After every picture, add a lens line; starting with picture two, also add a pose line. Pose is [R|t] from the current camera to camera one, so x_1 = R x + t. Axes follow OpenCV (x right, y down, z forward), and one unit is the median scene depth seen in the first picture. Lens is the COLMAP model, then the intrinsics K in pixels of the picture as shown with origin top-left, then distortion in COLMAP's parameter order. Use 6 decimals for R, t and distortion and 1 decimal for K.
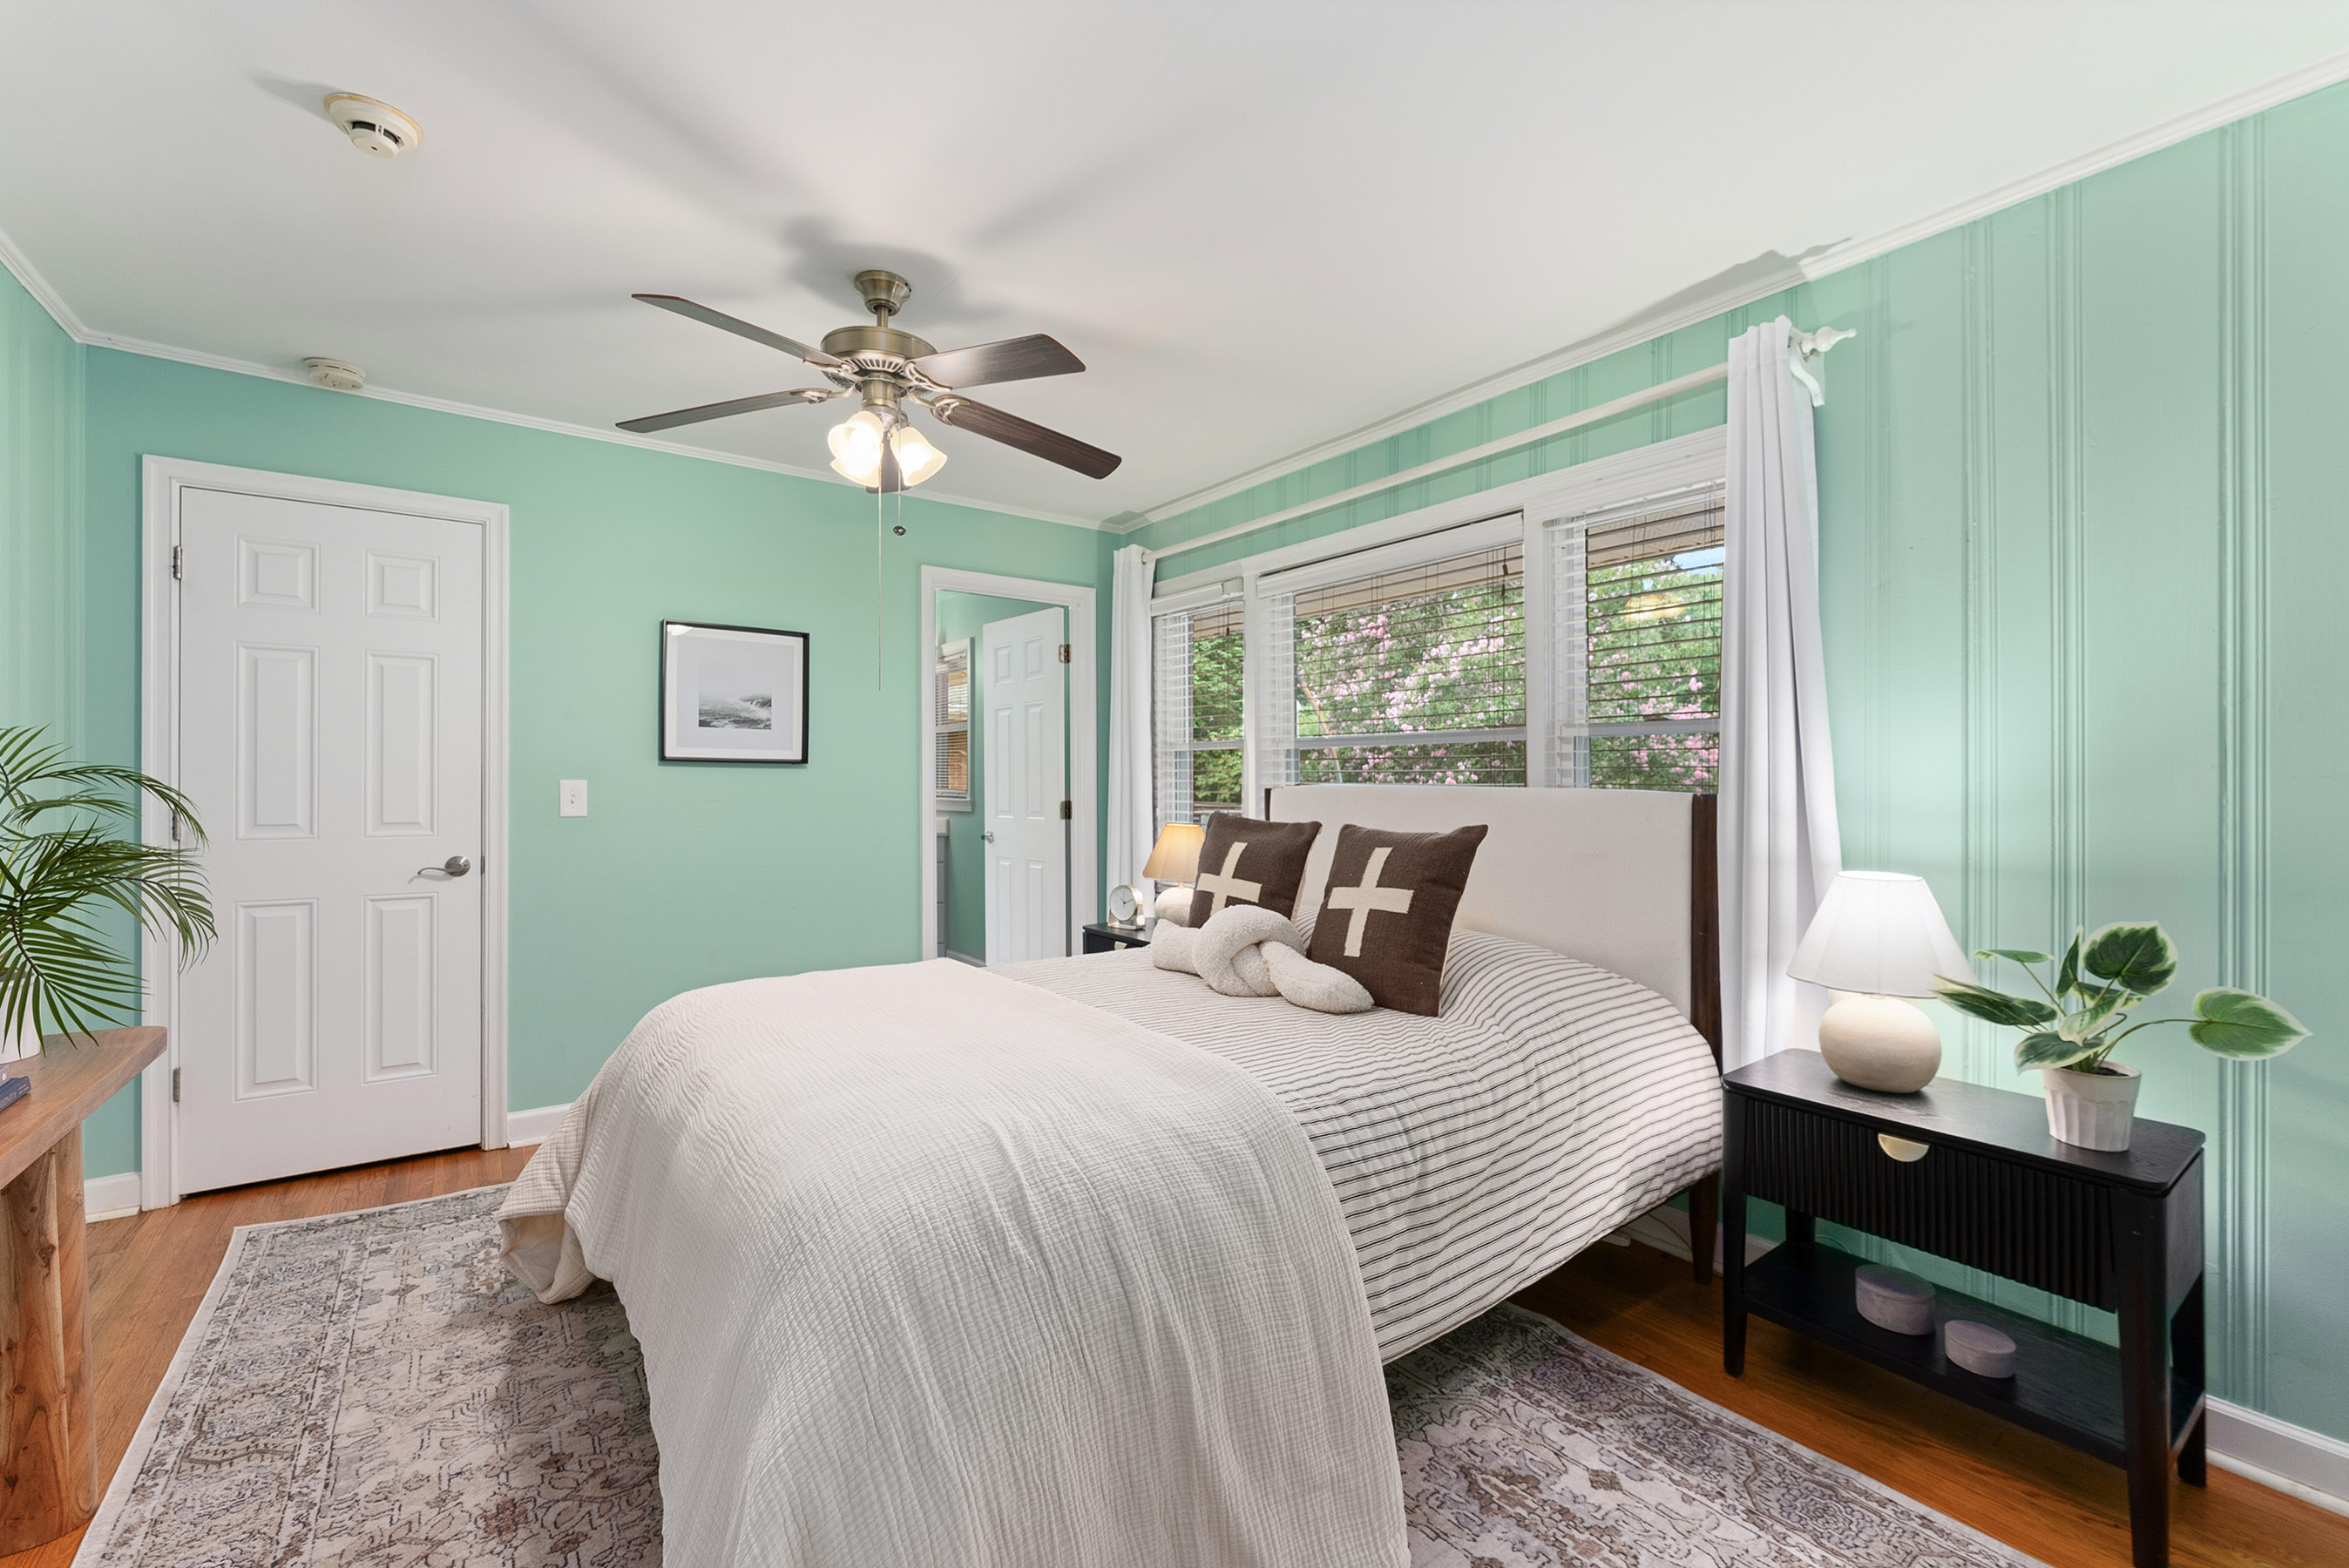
lens RADIAL K [[952.2, 0, 1172.8], [0, 952.2, 798.1], [0, 0, 1]] dist [-0.001632, 0.000054]
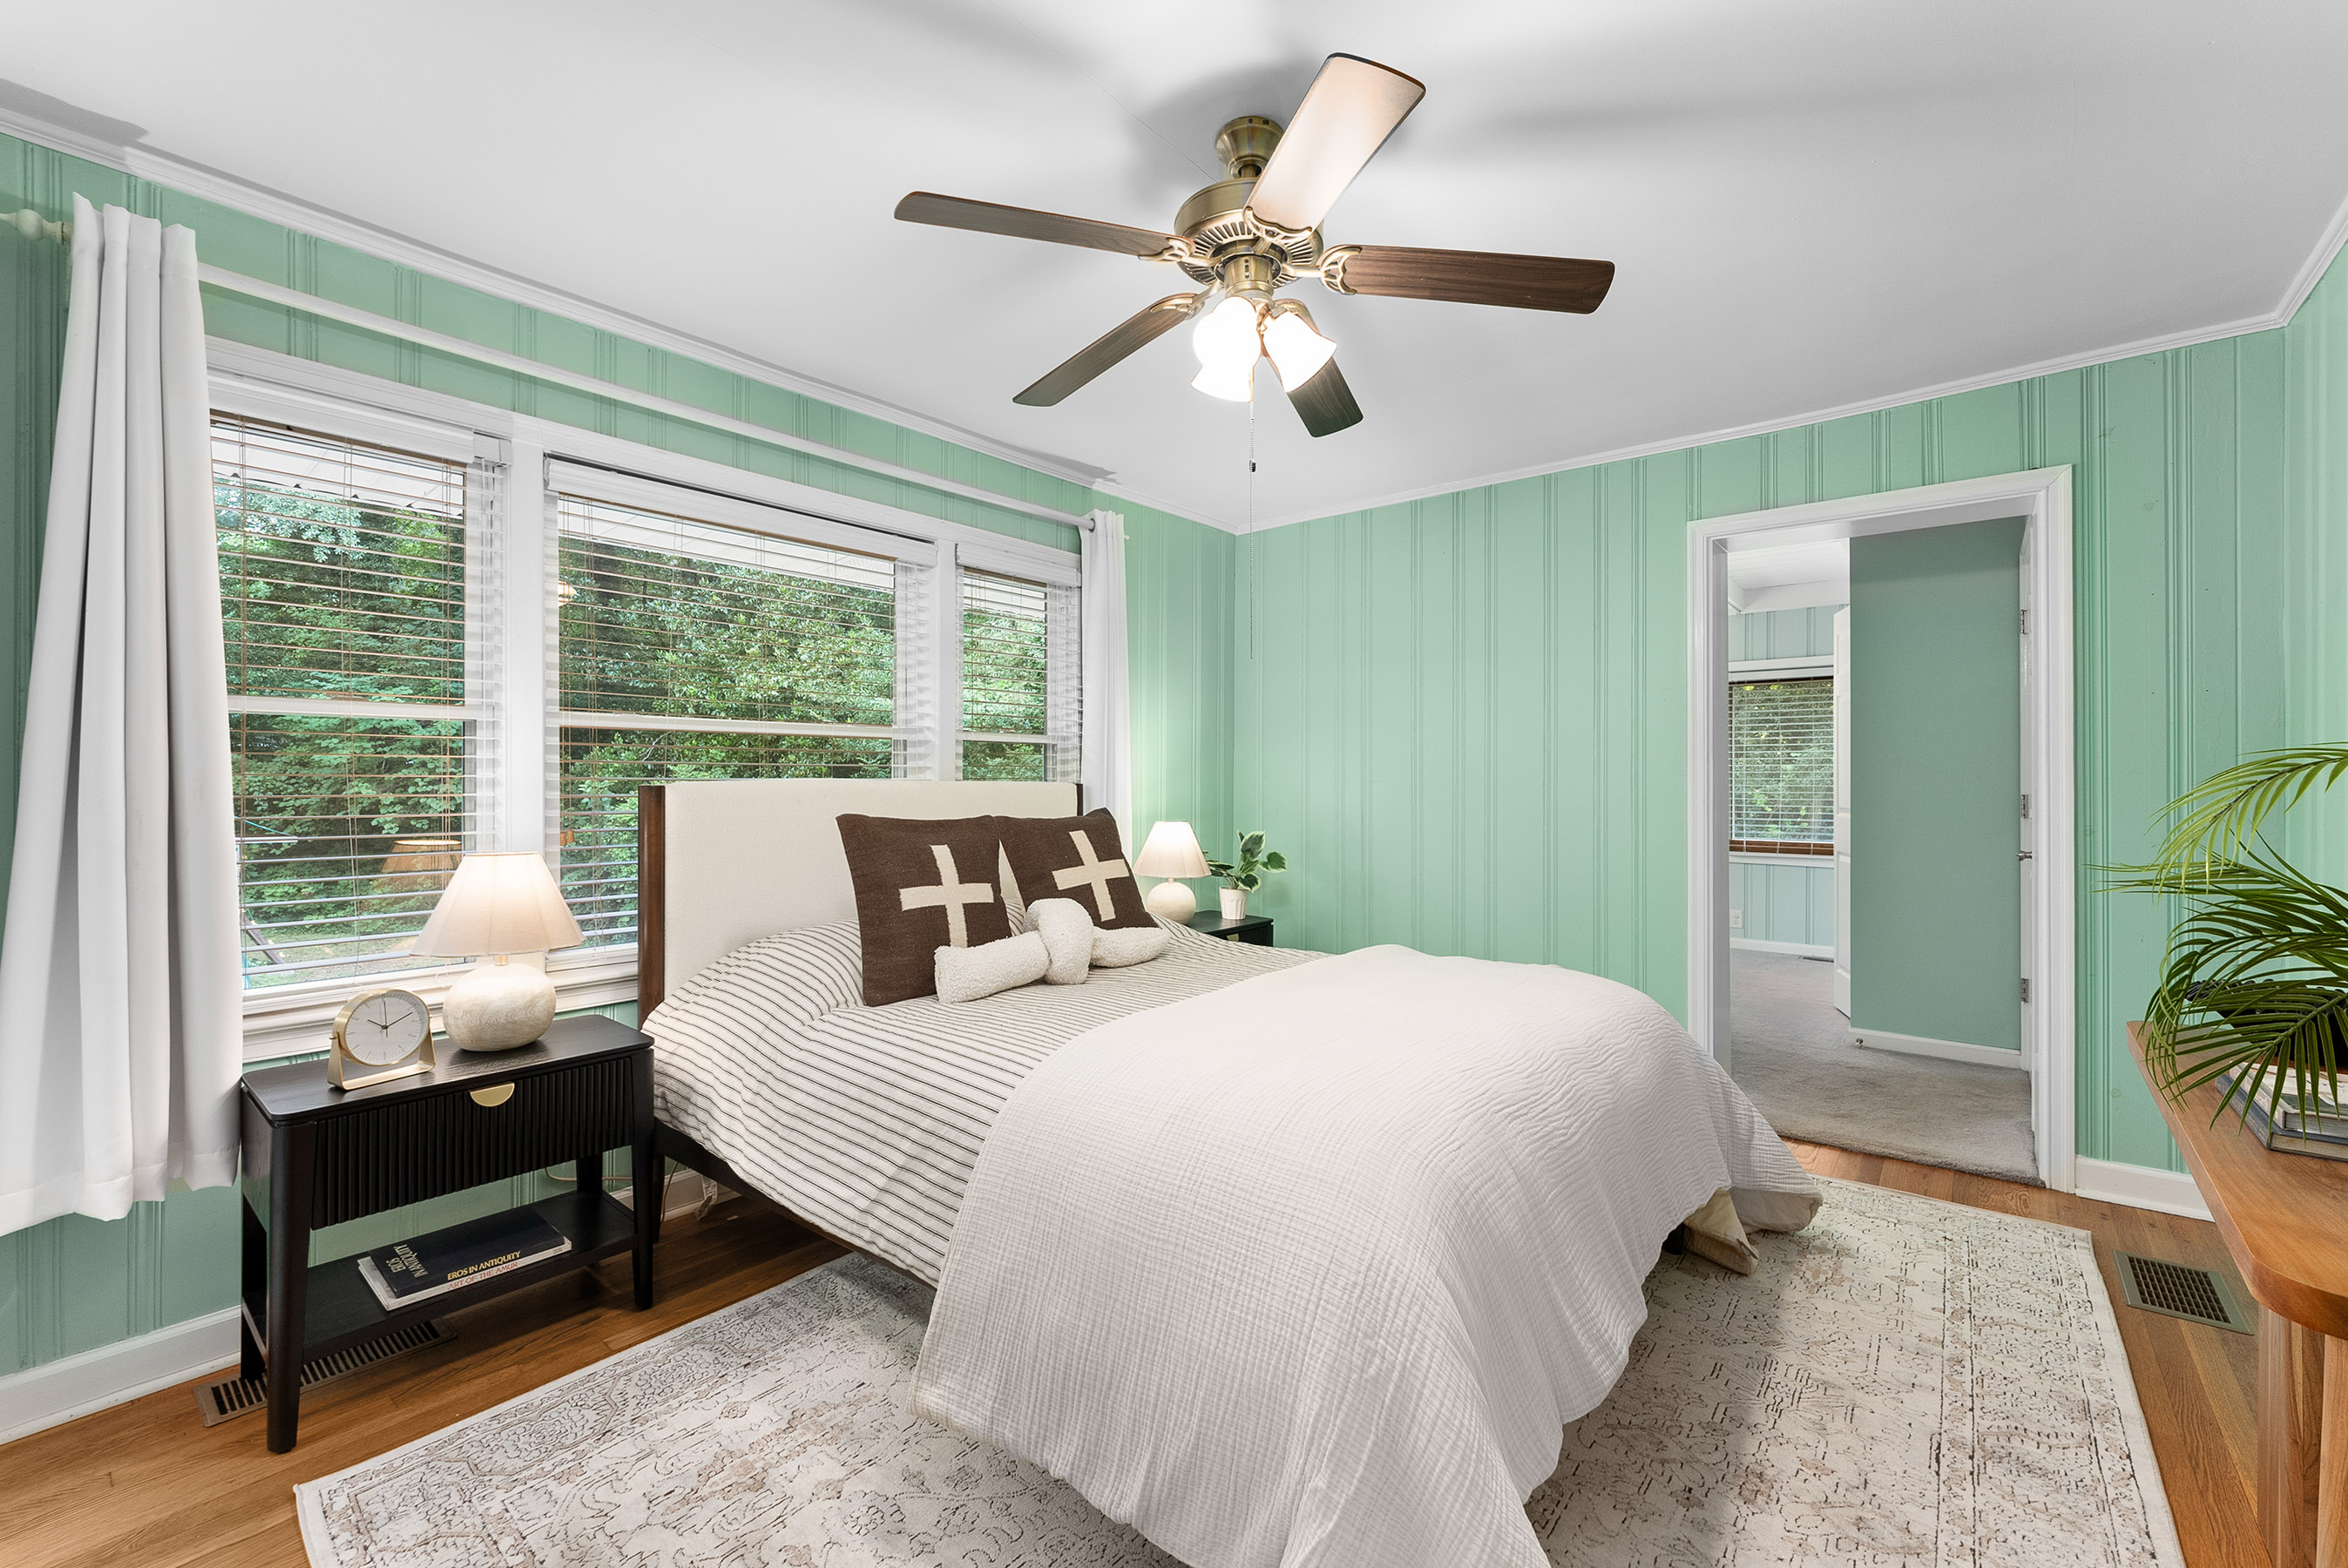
lens RADIAL K [[951.9, 0, 1172.3], [0, 951.9, 798.1], [0, 0, 1]] dist [-0.001632, 0.000054]
pose [[-0.221977, -0.020821, 0.974830, -0.756338], [0.016153, 0.999556, 0.025028, -0.015516], [-0.974918, 0.021302, -0.221542, 0.889015]]
